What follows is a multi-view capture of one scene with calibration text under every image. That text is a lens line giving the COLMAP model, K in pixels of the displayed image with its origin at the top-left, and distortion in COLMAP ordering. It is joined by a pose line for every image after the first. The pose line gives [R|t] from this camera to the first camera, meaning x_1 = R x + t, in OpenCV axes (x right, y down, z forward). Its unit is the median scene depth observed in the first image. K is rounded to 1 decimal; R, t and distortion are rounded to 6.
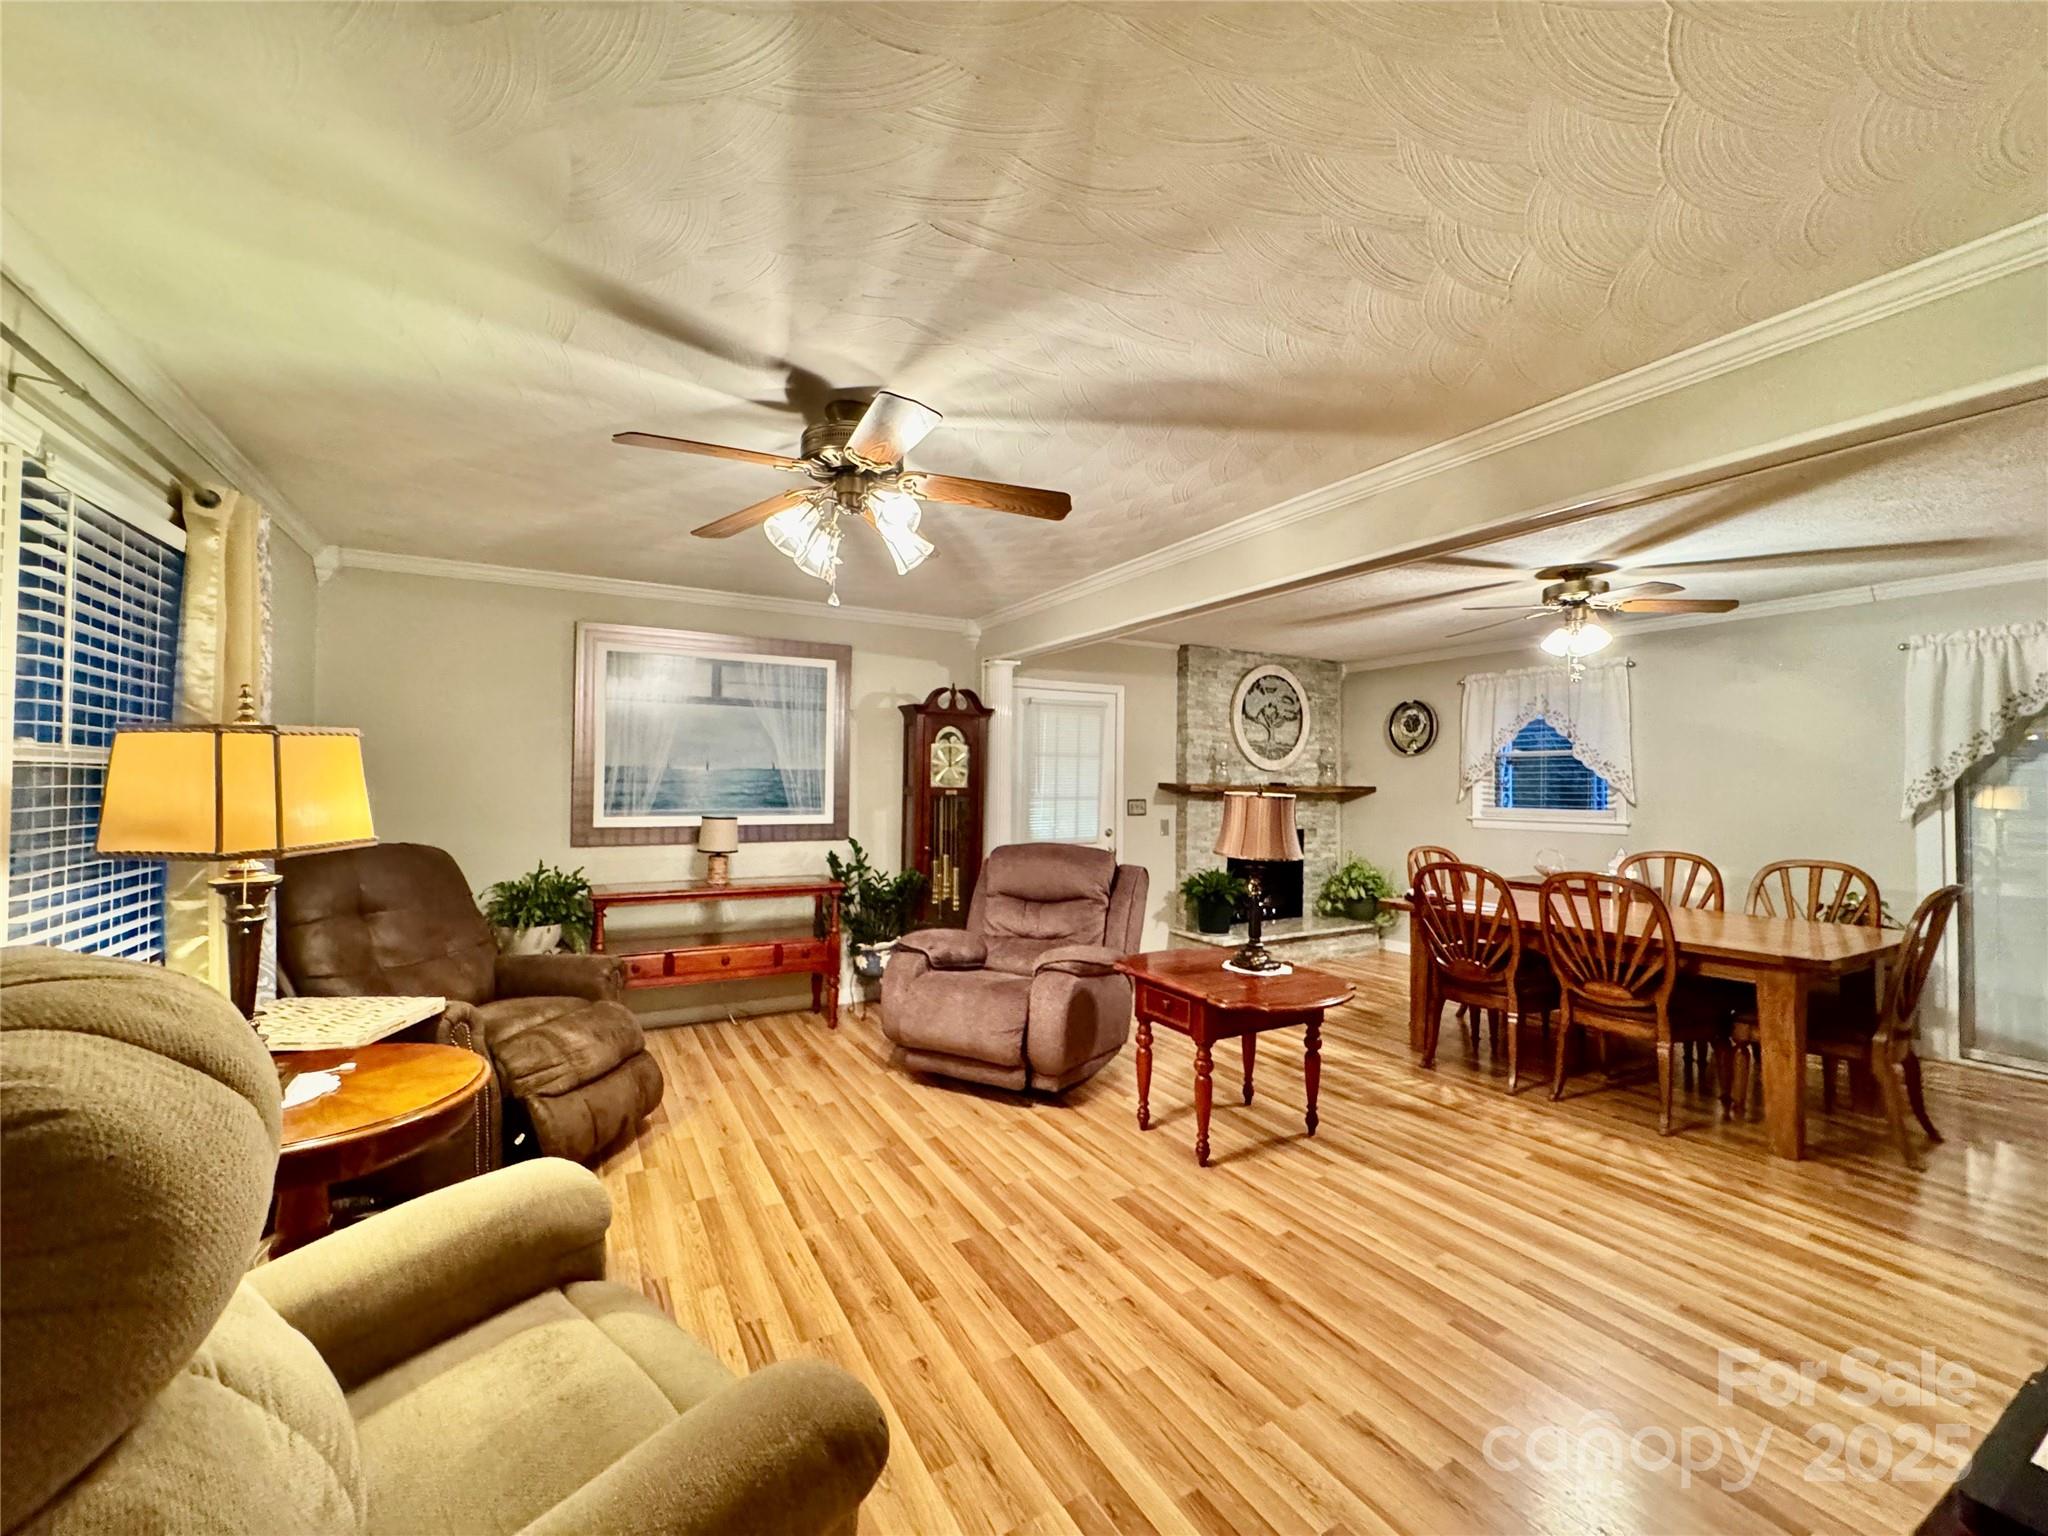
lens RADIAL K [[816.8, 0, 1032.1], [0, 816.8, 769.1], [0, 0, 1]] dist [-0.000839, -0.000154]
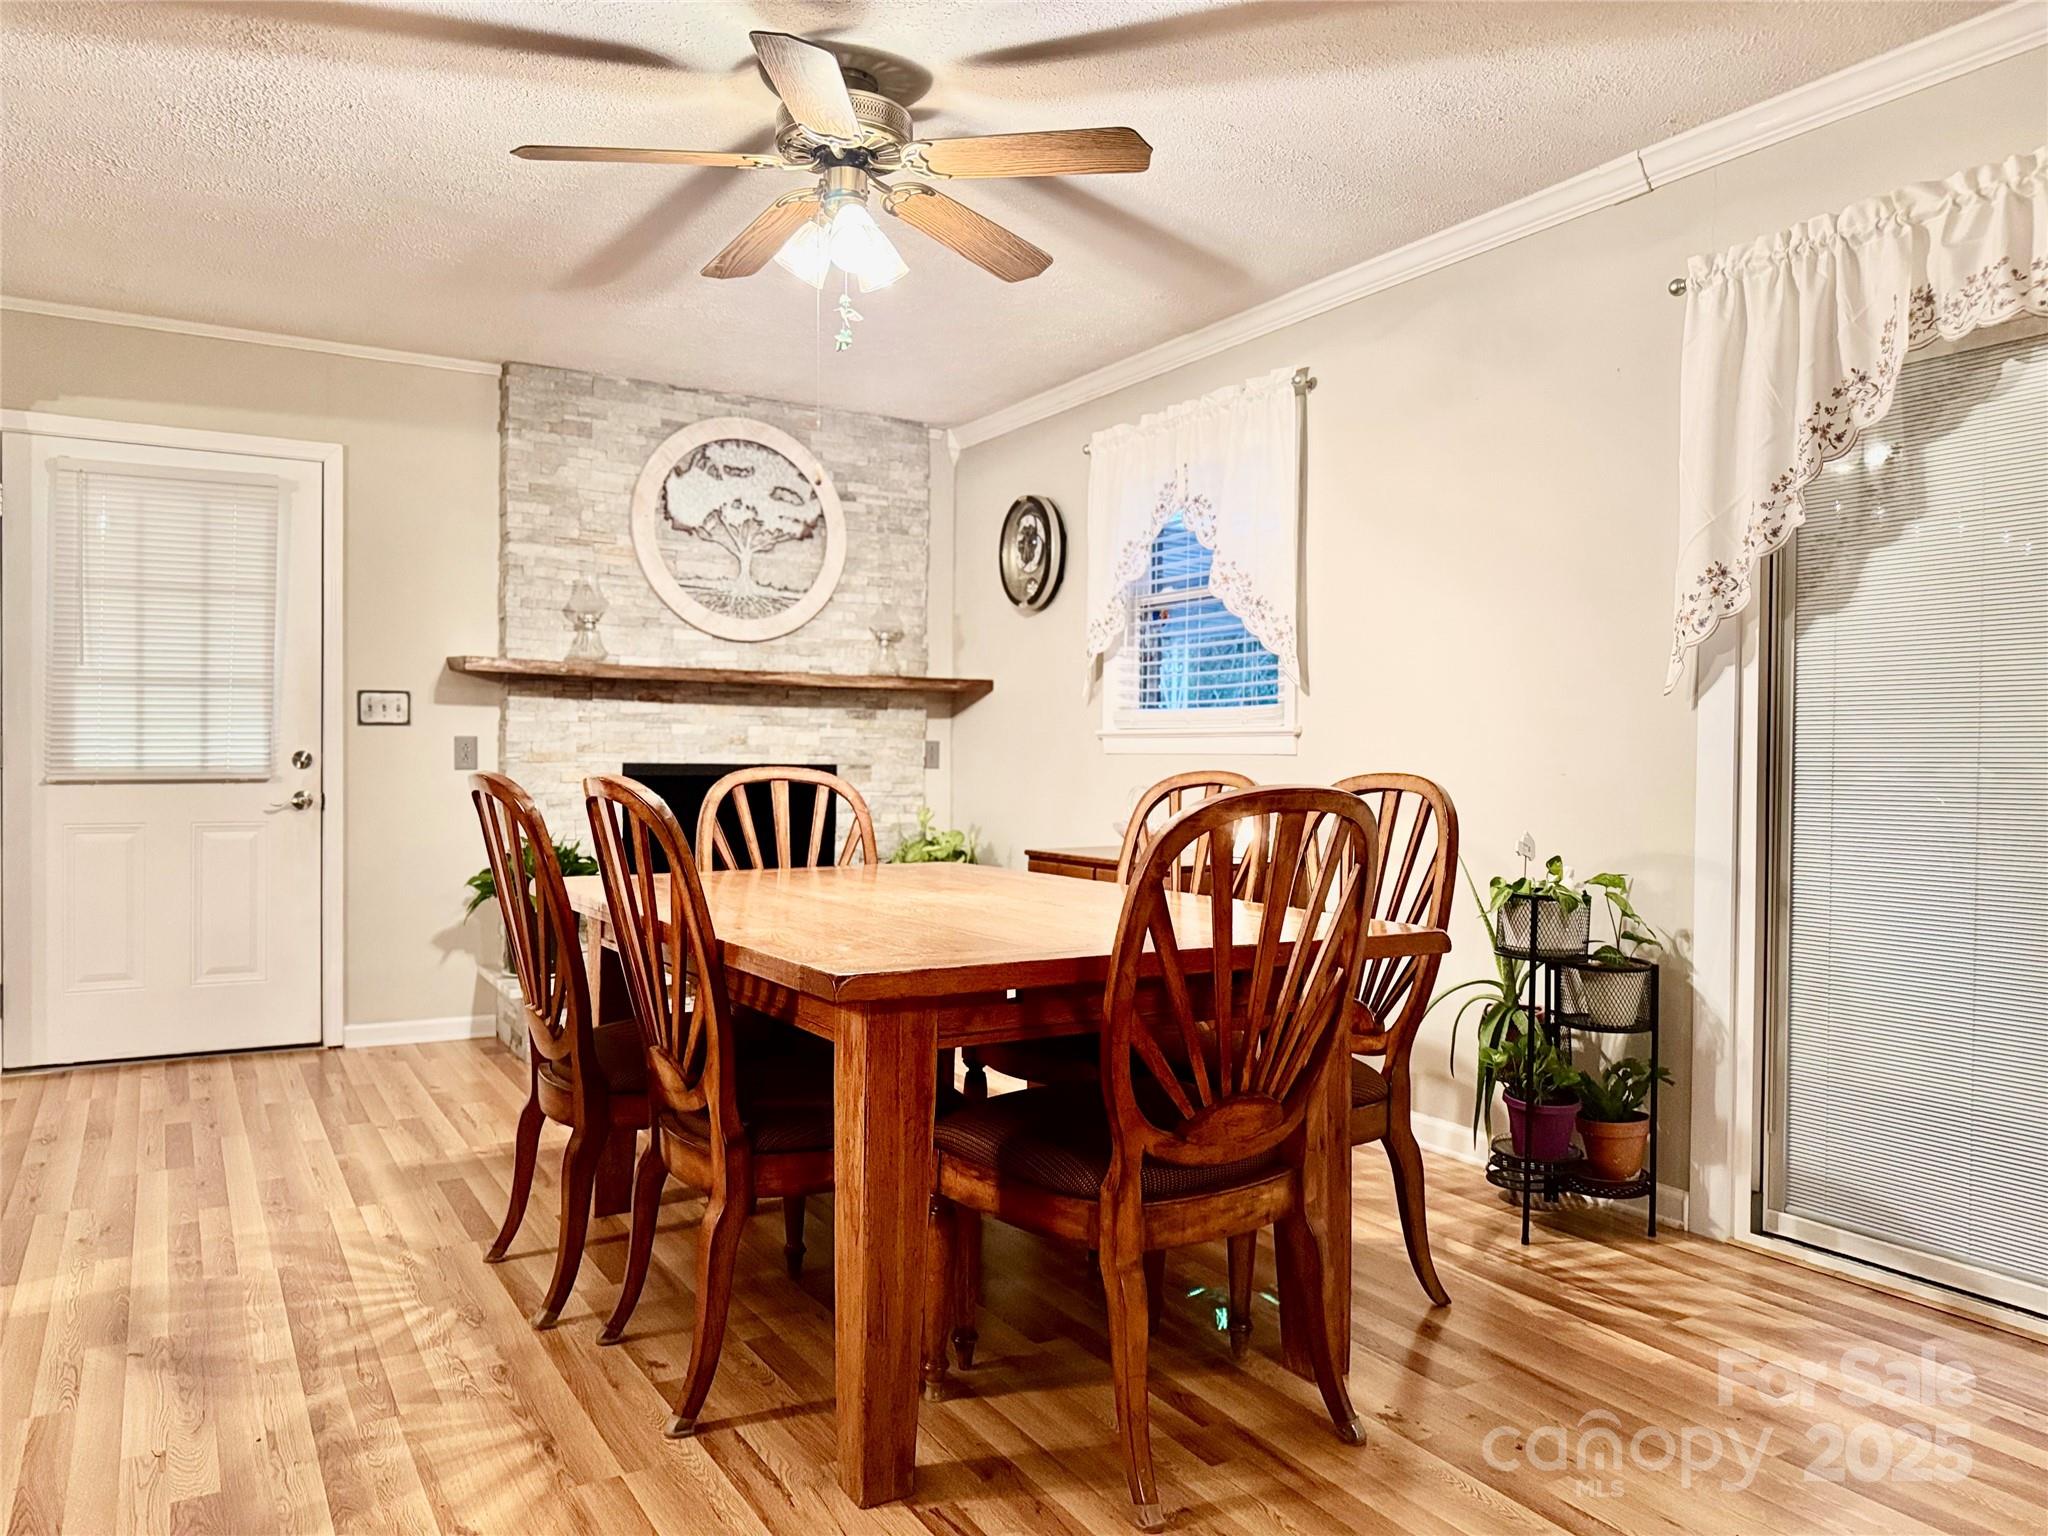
lens RADIAL K [[1428.4, 0, 1031.5], [0, 1428.4, 769.3], [0, 0, 1]] dist [0.081782, -0.097519]
pose [[0.999703, 0.002643, 0.024220, 0.668605], [-0.003383, 0.999526, 0.030590, 0.077301], [-0.024127, -0.030663, 0.999239, 0.222366]]
